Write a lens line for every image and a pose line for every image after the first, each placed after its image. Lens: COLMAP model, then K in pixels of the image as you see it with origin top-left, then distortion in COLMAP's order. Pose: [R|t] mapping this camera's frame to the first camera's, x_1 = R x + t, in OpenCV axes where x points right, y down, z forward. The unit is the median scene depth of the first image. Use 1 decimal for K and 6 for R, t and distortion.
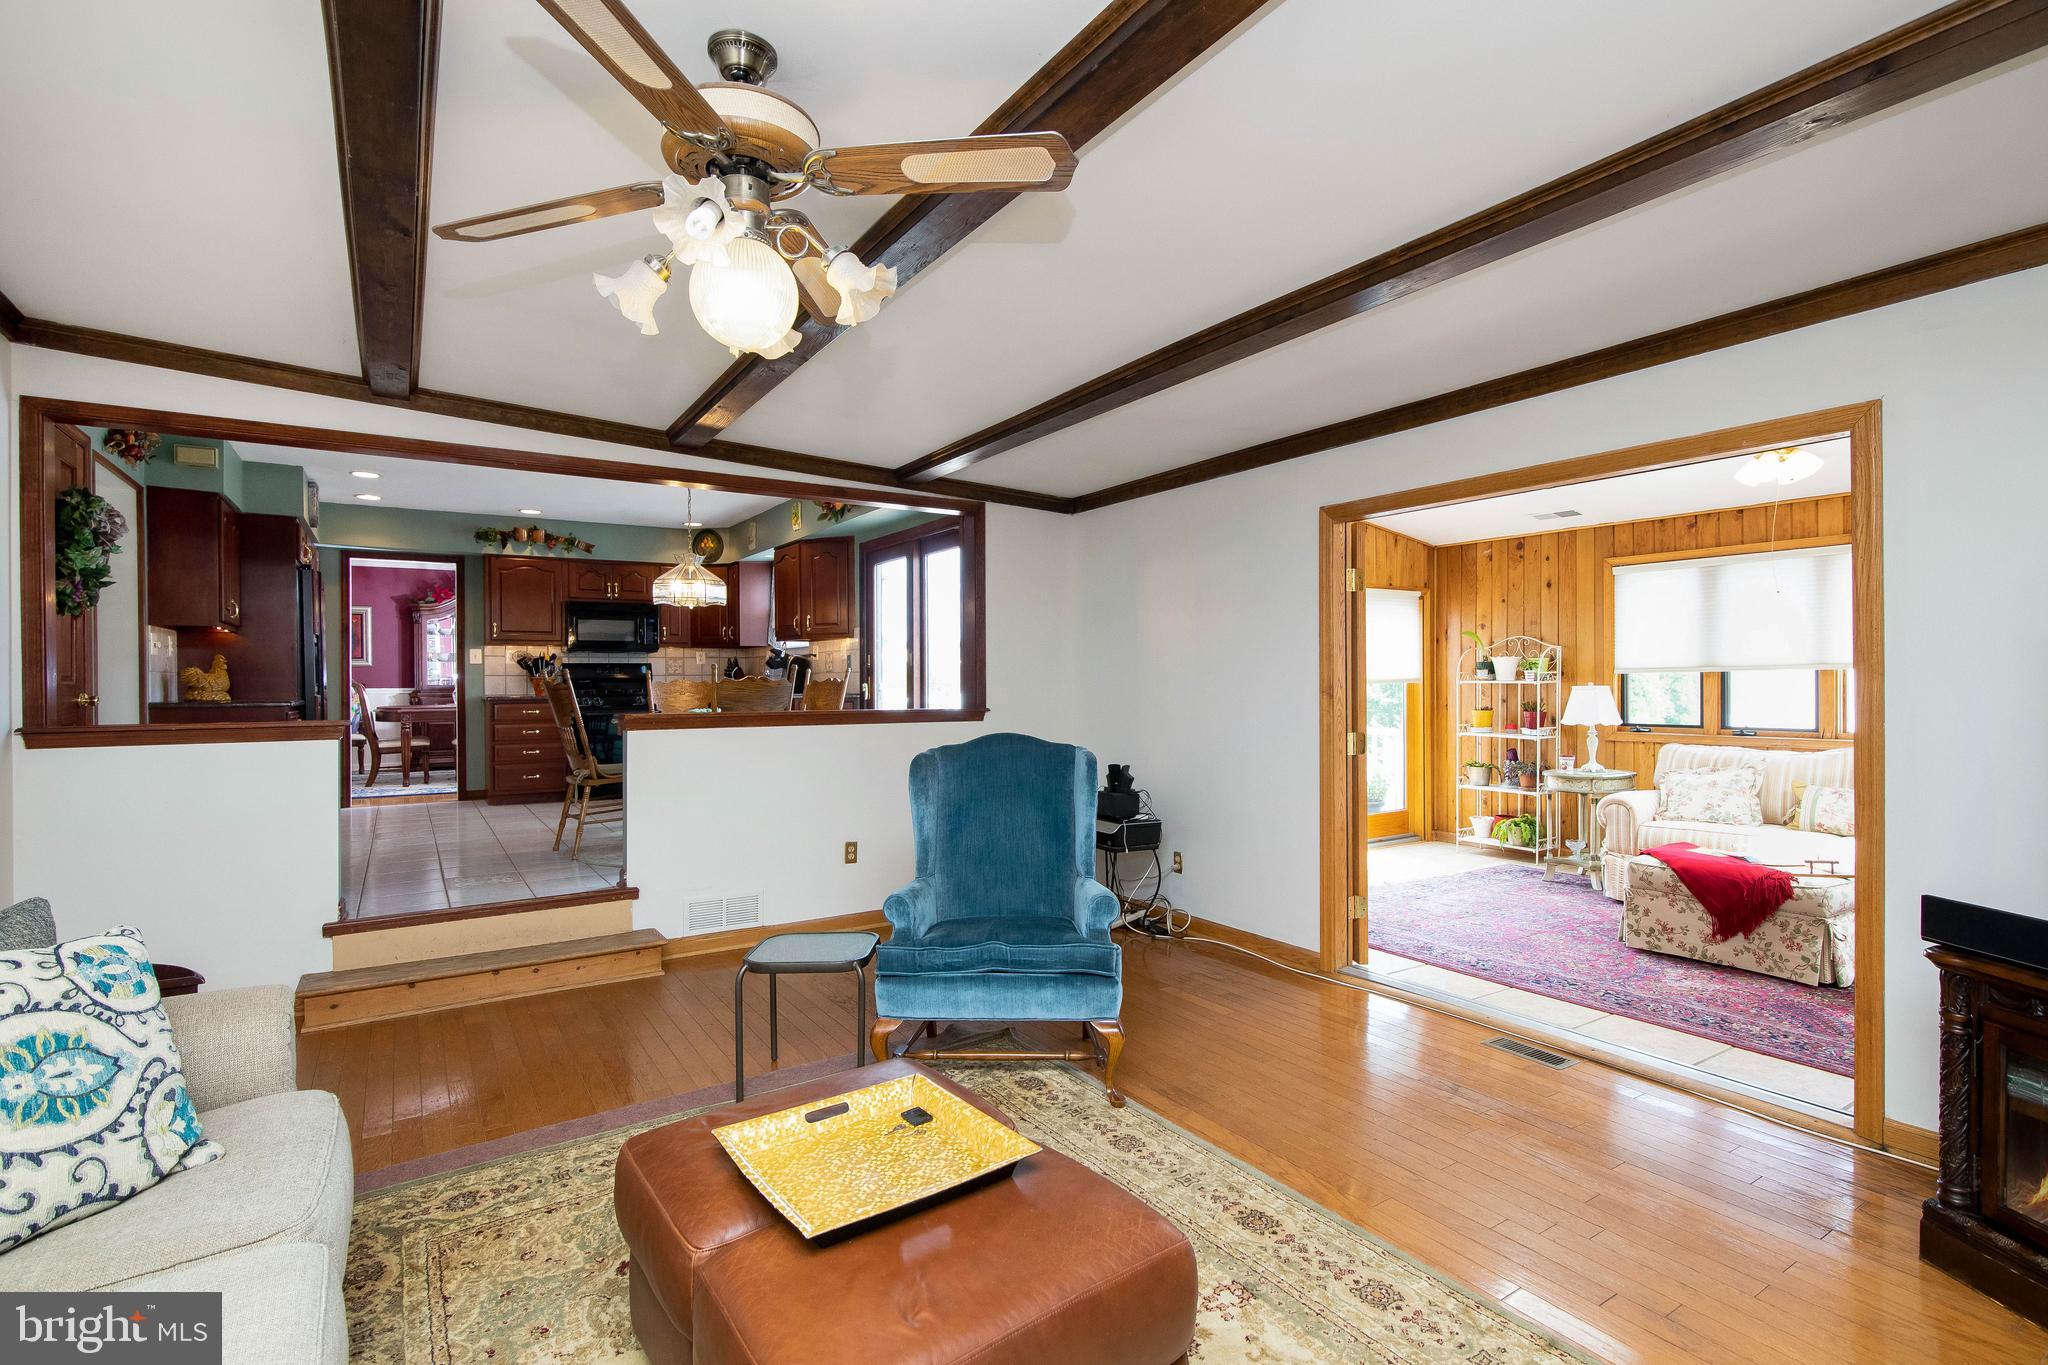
lens RADIAL K [[947.1, 0, 1020.7], [0, 947.1, 686.2], [0, 0, 1]] dist [-0.000582, 0.000042]
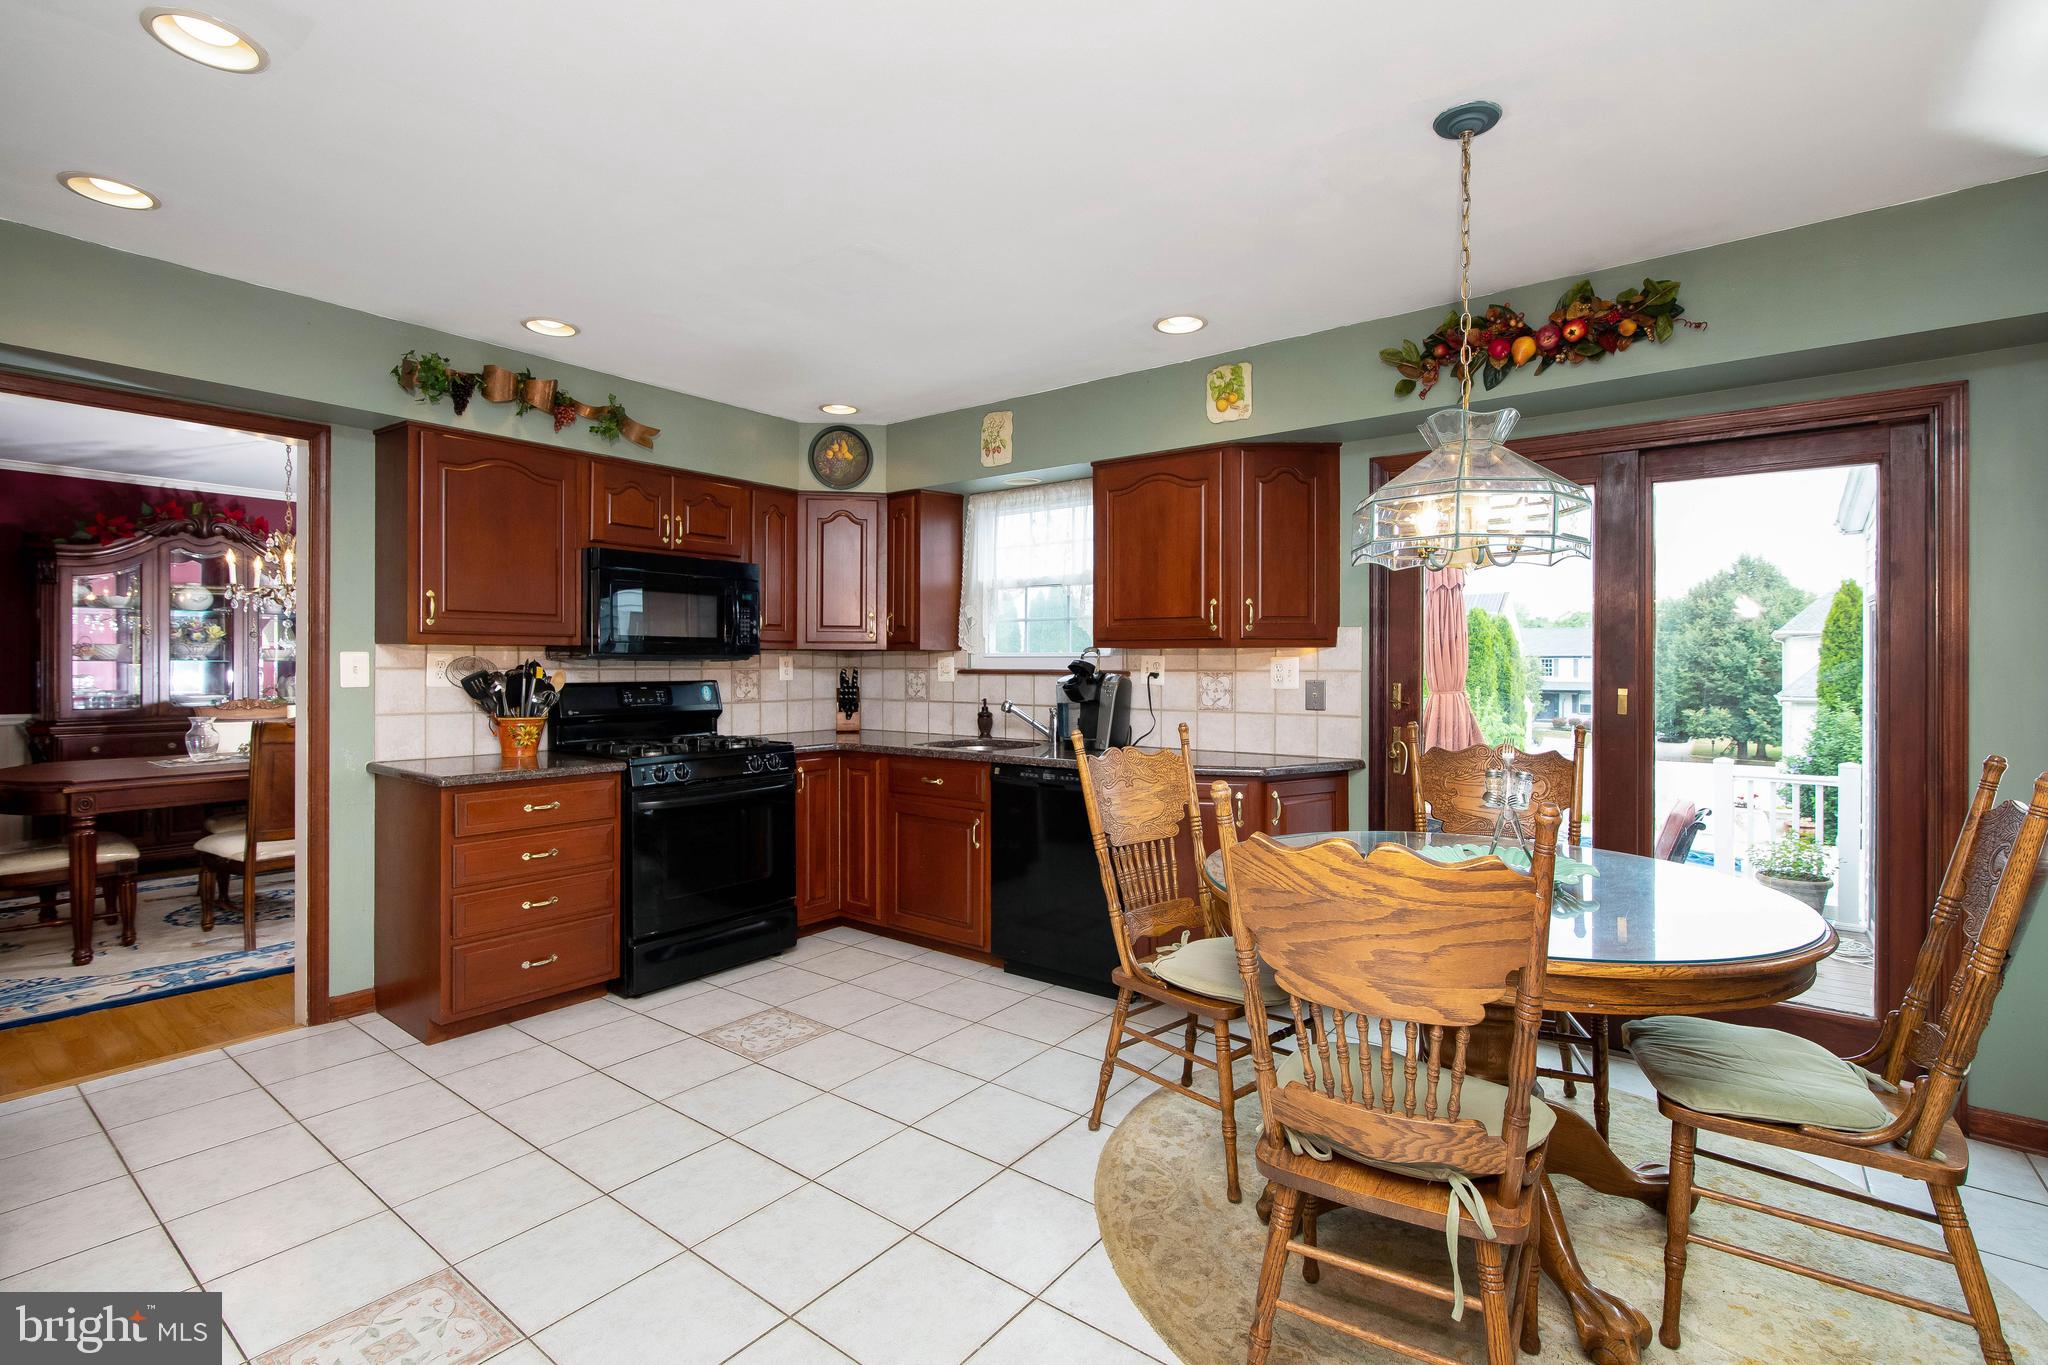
lens RADIAL K [[937.9, 0, 1017.1], [0, 937.9, 672.1], [0, 0, 1]] dist [-0.003102, -0.000371]
pose [[0.947566, 0.006065, 0.319503, -0.426160], [-0.006851, 0.999976, 0.001337, -0.033052], [-0.319487, -0.003456, 0.947584, 0.511013]]
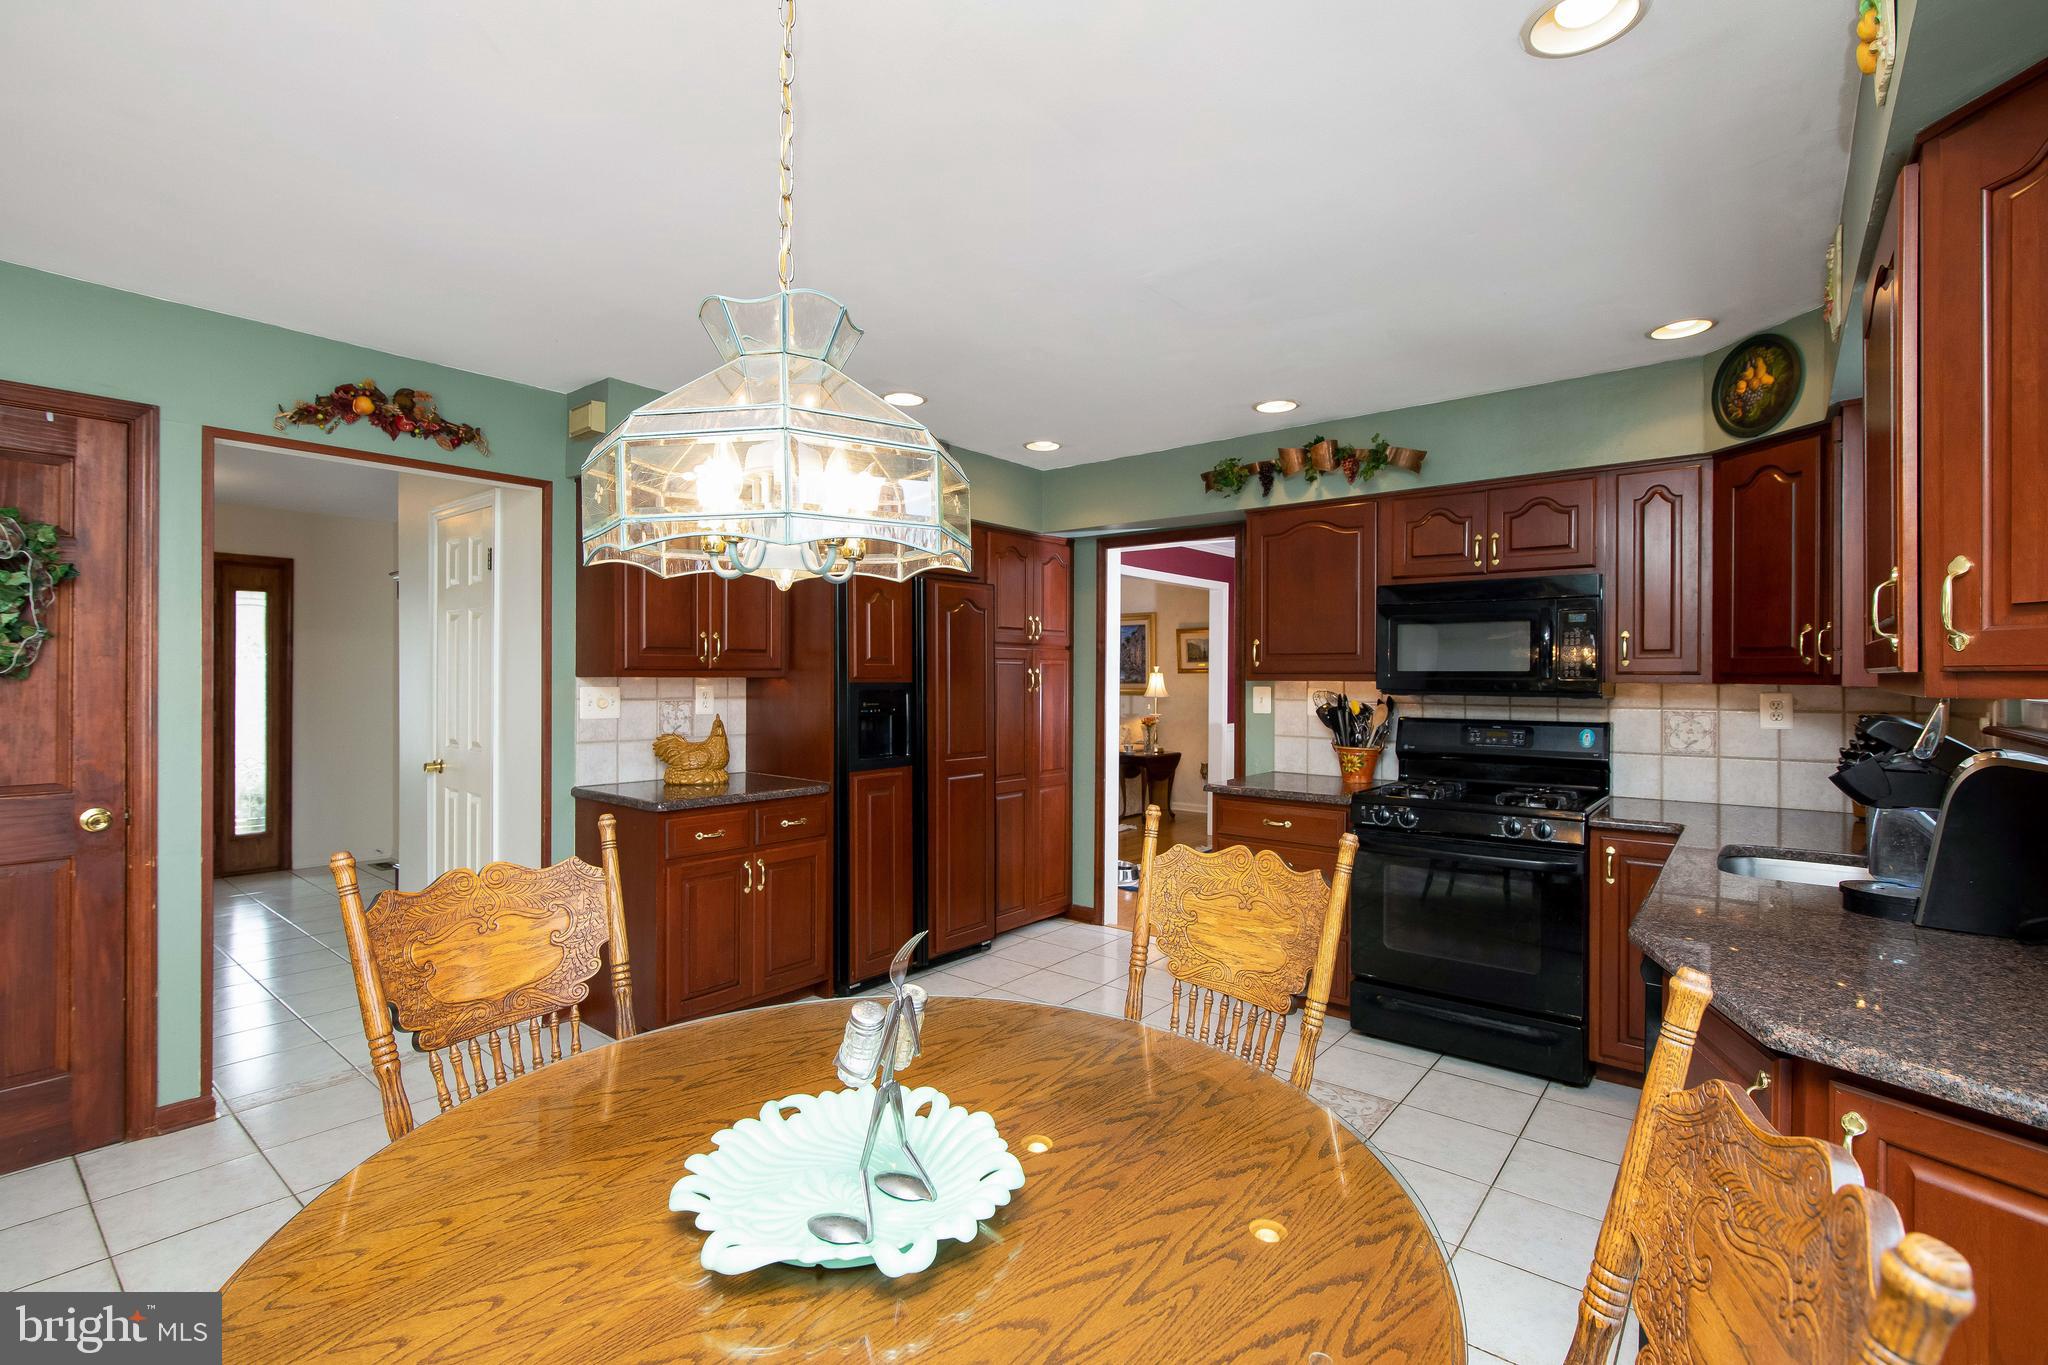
lens RADIAL K [[938.0, 0, 1029.7], [0, 938.0, 692.0], [0, 0, 1]] dist [-0.000187, -0.000421]
pose [[0.300215, 0.024301, -0.953562, -0.094729], [-0.009142, 0.999703, 0.022599, -0.047755], [0.953828, 0.001933, 0.300348, 0.697226]]
